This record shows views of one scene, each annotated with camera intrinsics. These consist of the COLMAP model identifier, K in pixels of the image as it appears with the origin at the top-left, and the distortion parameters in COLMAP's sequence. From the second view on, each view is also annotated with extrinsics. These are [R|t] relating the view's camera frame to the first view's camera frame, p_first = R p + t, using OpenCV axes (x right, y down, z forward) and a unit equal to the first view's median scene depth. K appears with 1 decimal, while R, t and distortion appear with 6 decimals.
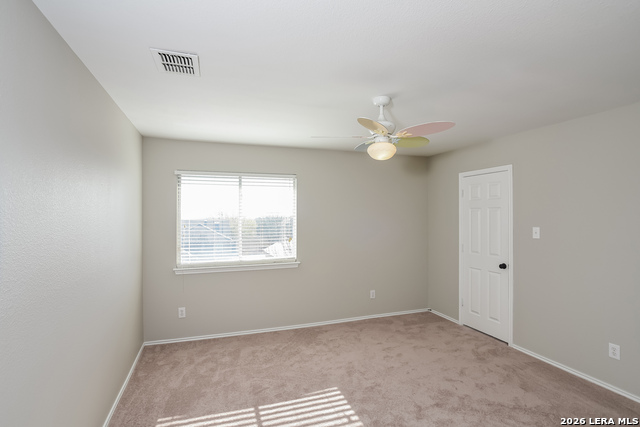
lens RADIAL K [[328.9, 0, 320.0], [0, 328.9, 213.5], [0, 0, 1]] dist [0.000611, -0.000152]
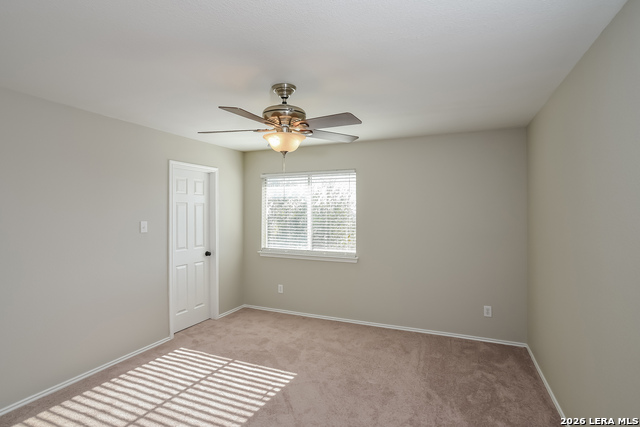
lens RADIAL K [[327.9, 0, 319.7], [0, 327.9, 201.6], [0, 0, 1]] dist [-0.002108, -0.000177]
pose [[0.737922, -0.011147, -0.674794, 0.563742], [-0.003441, 0.999788, -0.020278, -0.000130], [0.674877, 0.017285, 0.737727, 0.205490]]
